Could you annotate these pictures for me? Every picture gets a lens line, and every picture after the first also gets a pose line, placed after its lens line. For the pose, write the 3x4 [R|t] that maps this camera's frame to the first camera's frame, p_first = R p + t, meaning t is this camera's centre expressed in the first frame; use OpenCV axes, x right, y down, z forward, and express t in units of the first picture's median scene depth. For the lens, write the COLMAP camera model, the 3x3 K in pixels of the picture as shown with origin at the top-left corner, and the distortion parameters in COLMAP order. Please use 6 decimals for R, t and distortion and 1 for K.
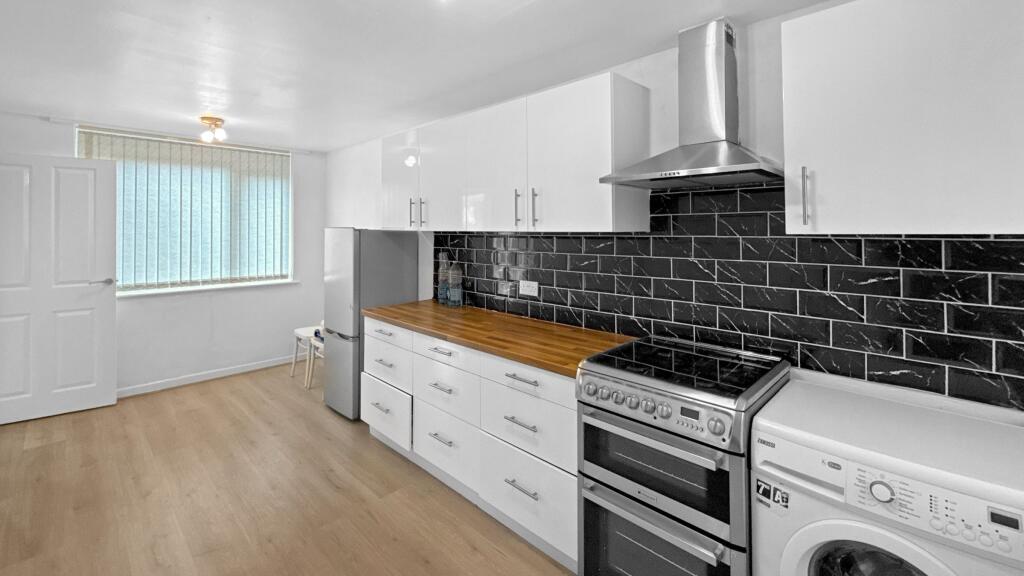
lens RADIAL K [[418.6, 0, 513.6], [0, 418.6, 236.0], [0, 0, 1]] dist [-0.001115, -0.000098]
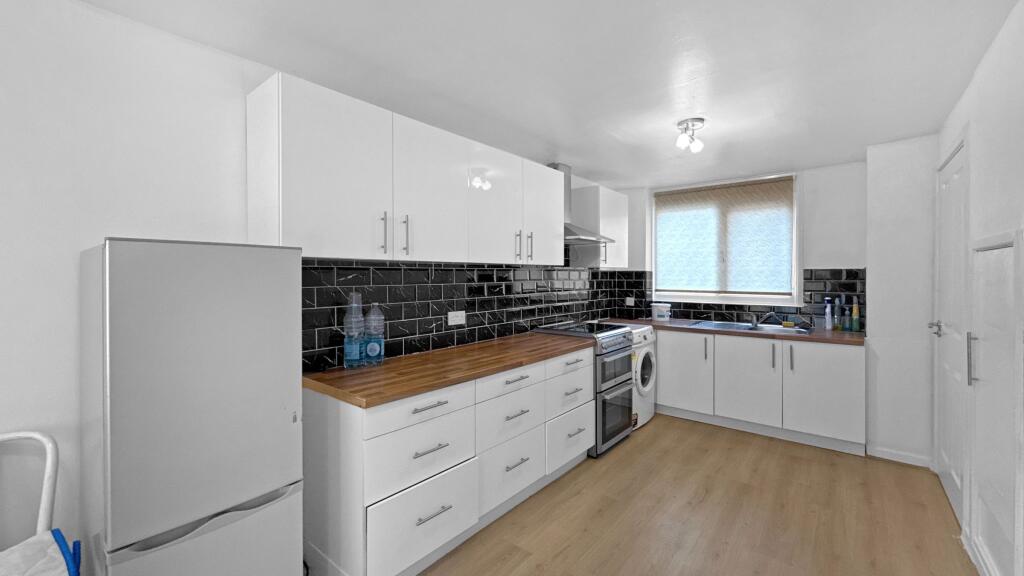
lens RADIAL K [[418.6, 0, 512.0], [0, 418.6, 270.0], [0, 0, 1]] dist [-0.001115, -0.000098]
pose [[-0.088072, -0.009032, 0.996073, -1.095219], [-0.010368, 0.999913, 0.008150, -0.007511], [-0.996060, -0.009610, -0.088158, 1.005825]]
